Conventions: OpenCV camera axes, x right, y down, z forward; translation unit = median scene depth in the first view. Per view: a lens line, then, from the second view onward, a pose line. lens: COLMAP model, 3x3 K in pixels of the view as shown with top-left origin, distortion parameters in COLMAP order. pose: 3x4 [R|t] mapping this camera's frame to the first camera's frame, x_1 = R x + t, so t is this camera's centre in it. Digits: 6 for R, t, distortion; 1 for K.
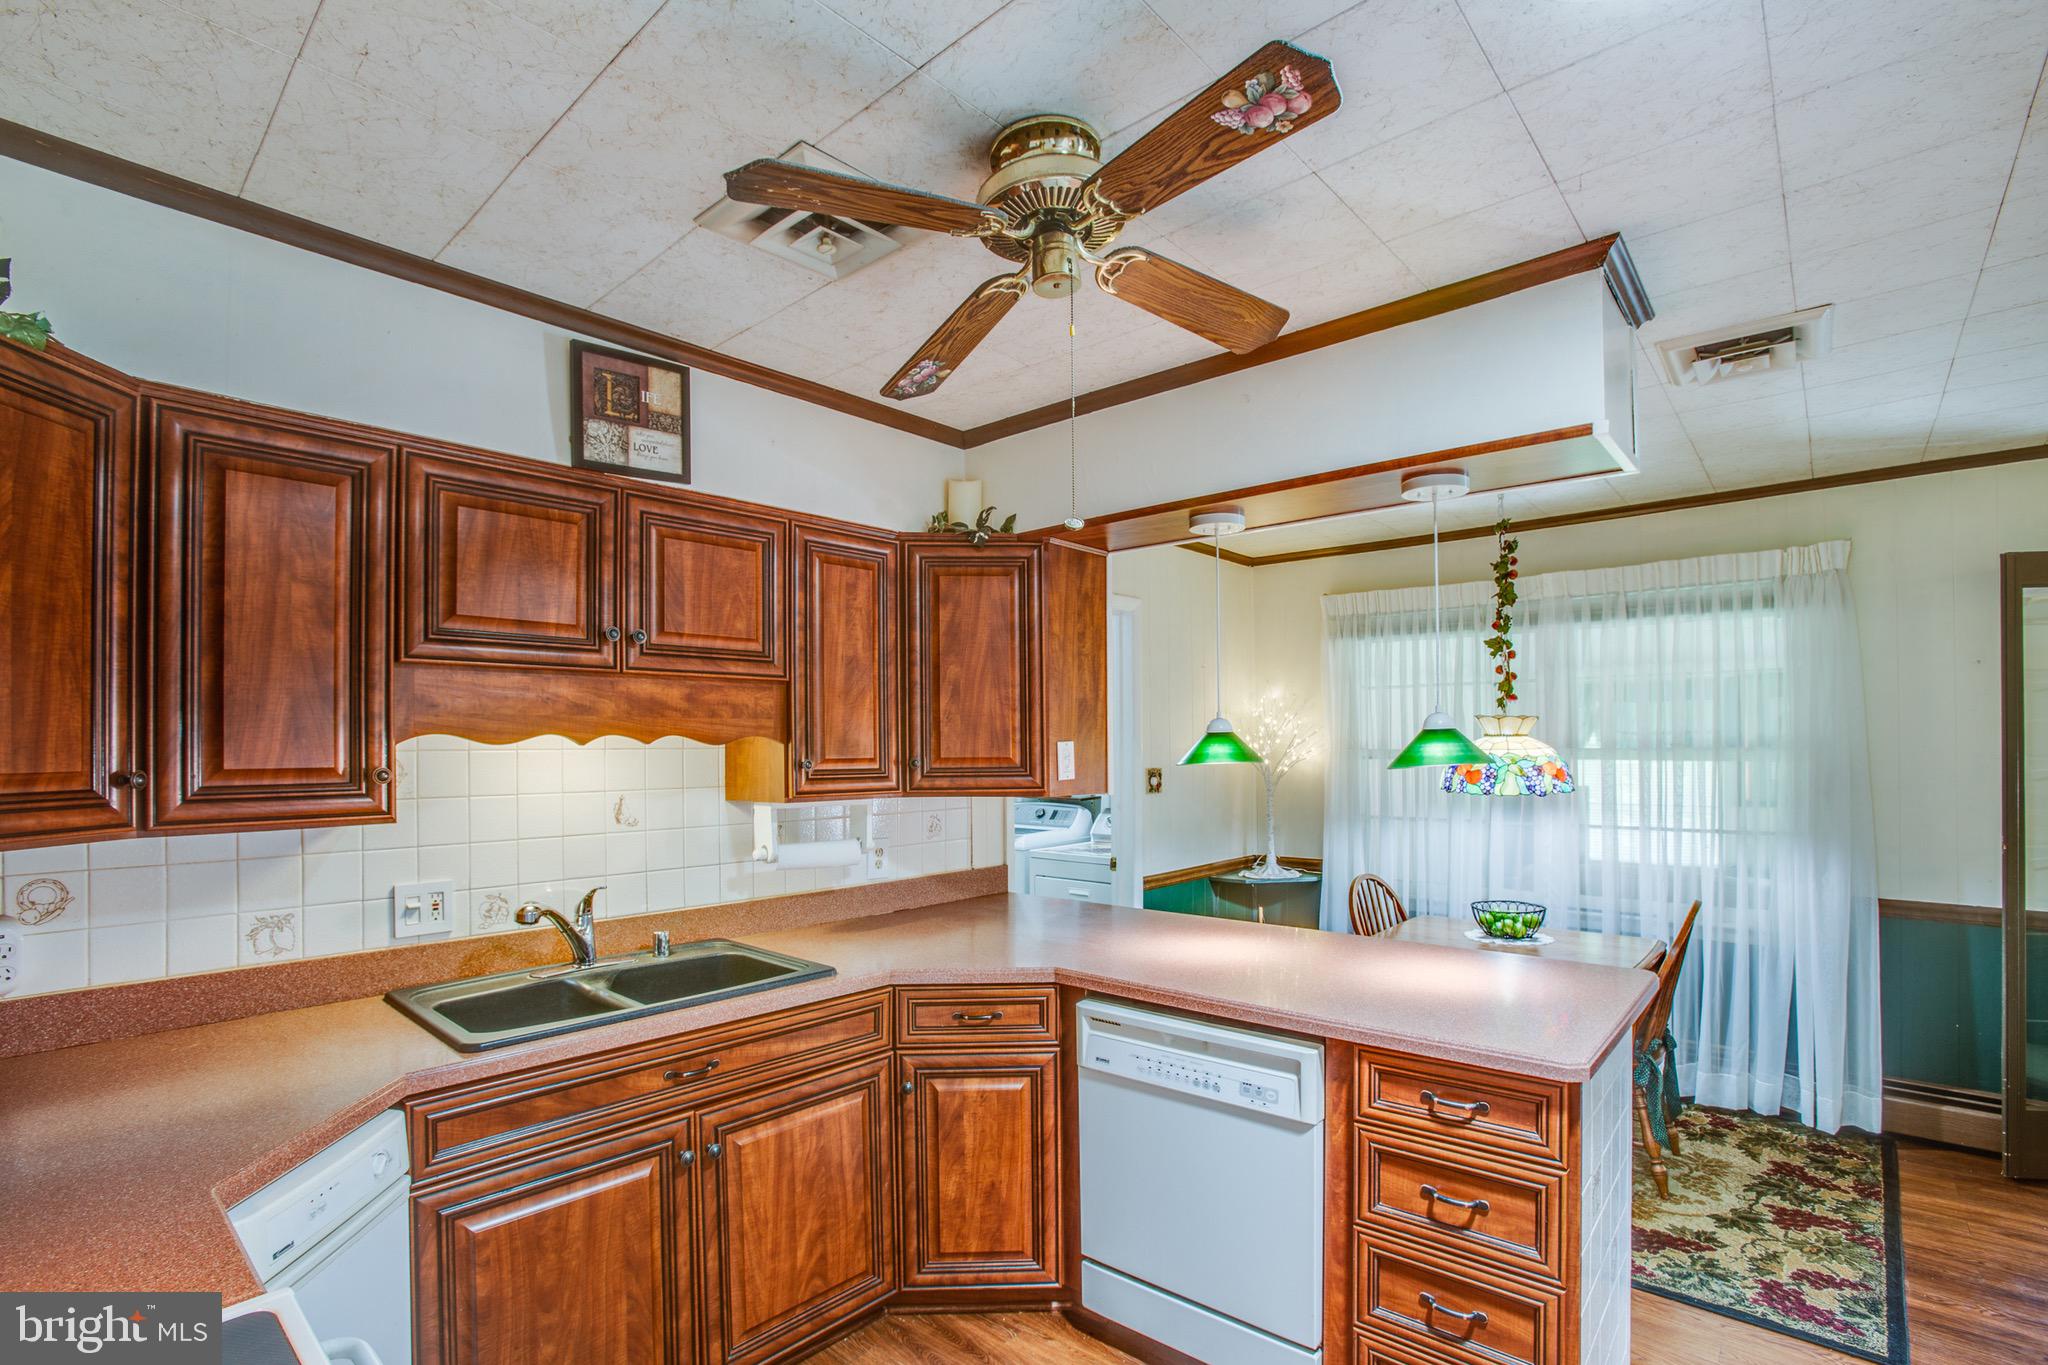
lens RADIAL K [[962.1, 0, 936.6], [0, 962.1, 744.9], [0, 0, 1]] dist [-0.066640, 0.022764]
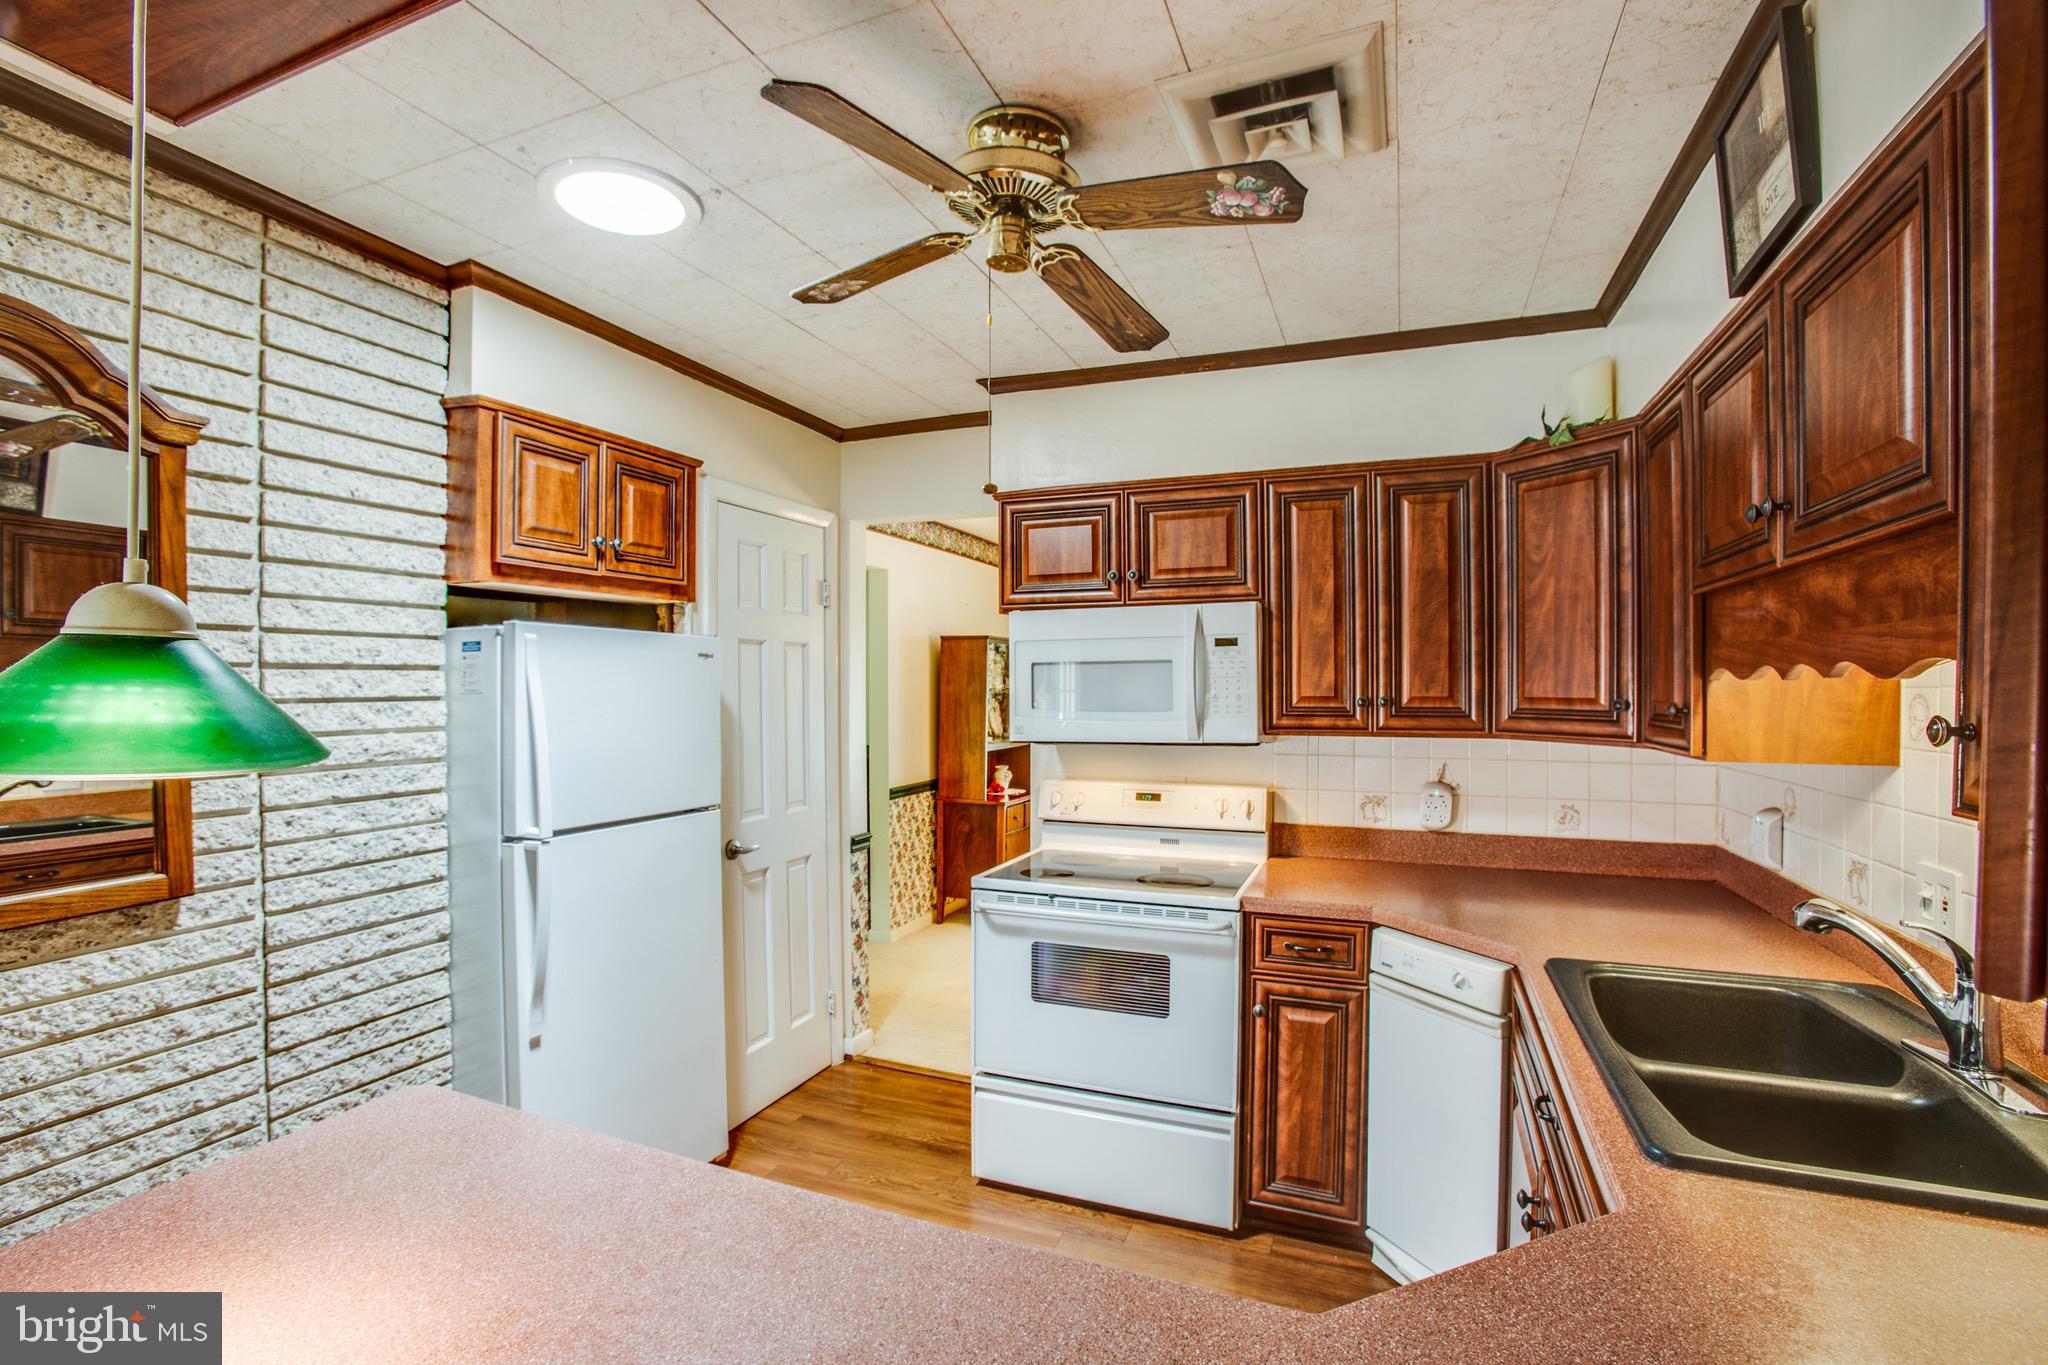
lens RADIAL K [[962.1, 0, 945.7], [0, 962.1, 692.7], [0, 0, 1]] dist [-0.066640, 0.022764]
pose [[-0.932468, 0.011236, -0.361078, 0.377999], [0.009599, 0.999934, 0.006329, -0.000423], [0.361125, 0.002436, -0.932514, 1.251156]]
